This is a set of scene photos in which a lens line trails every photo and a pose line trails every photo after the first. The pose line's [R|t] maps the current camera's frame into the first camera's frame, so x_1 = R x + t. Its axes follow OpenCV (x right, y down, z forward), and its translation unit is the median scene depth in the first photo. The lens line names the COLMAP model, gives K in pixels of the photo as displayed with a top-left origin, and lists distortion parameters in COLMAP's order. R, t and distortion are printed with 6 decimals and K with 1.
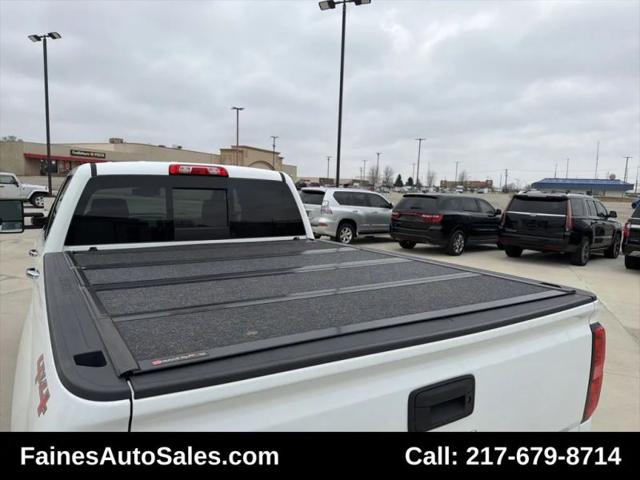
lens RADIAL K [[453.5, 0, 320.0], [0, 453.5, 240.0], [0, 0, 1]] dist [0.001921, -0.005802]
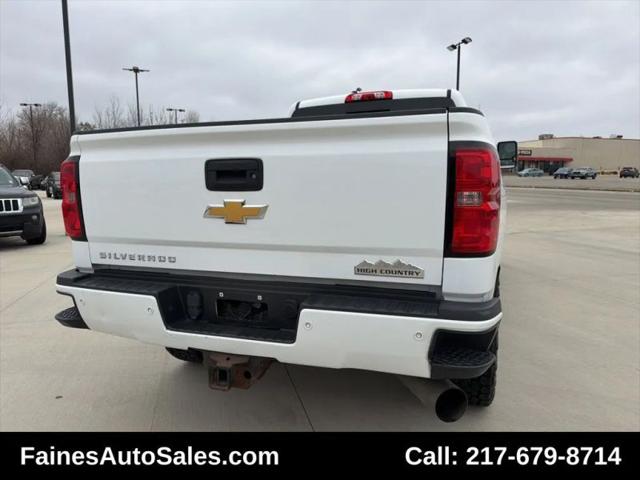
lens RADIAL K [[446.7, 0, 316.3], [0, 446.7, 244.6], [0, 0, 1]] dist [0.035455, -0.040980]
pose [[0.636344, 0.077492, -0.767503, 0.140677], [-0.064563, 0.996801, 0.047114, 0.045818], [0.768699, 0.019572, 0.639312, 0.029166]]
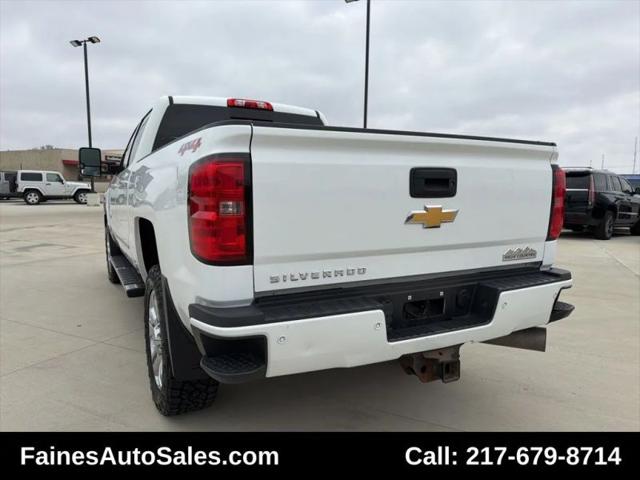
lens RADIAL K [[446.7, 0, 316.3], [0, 446.7, 244.6], [0, 0, 1]] dist [0.035455, -0.040980]
pose [[0.997757, -0.011254, -0.065984, -0.002531], [0.011911, 0.999883, 0.009580, 0.050870], [0.065869, -0.010344, 0.997775, -0.049107]]
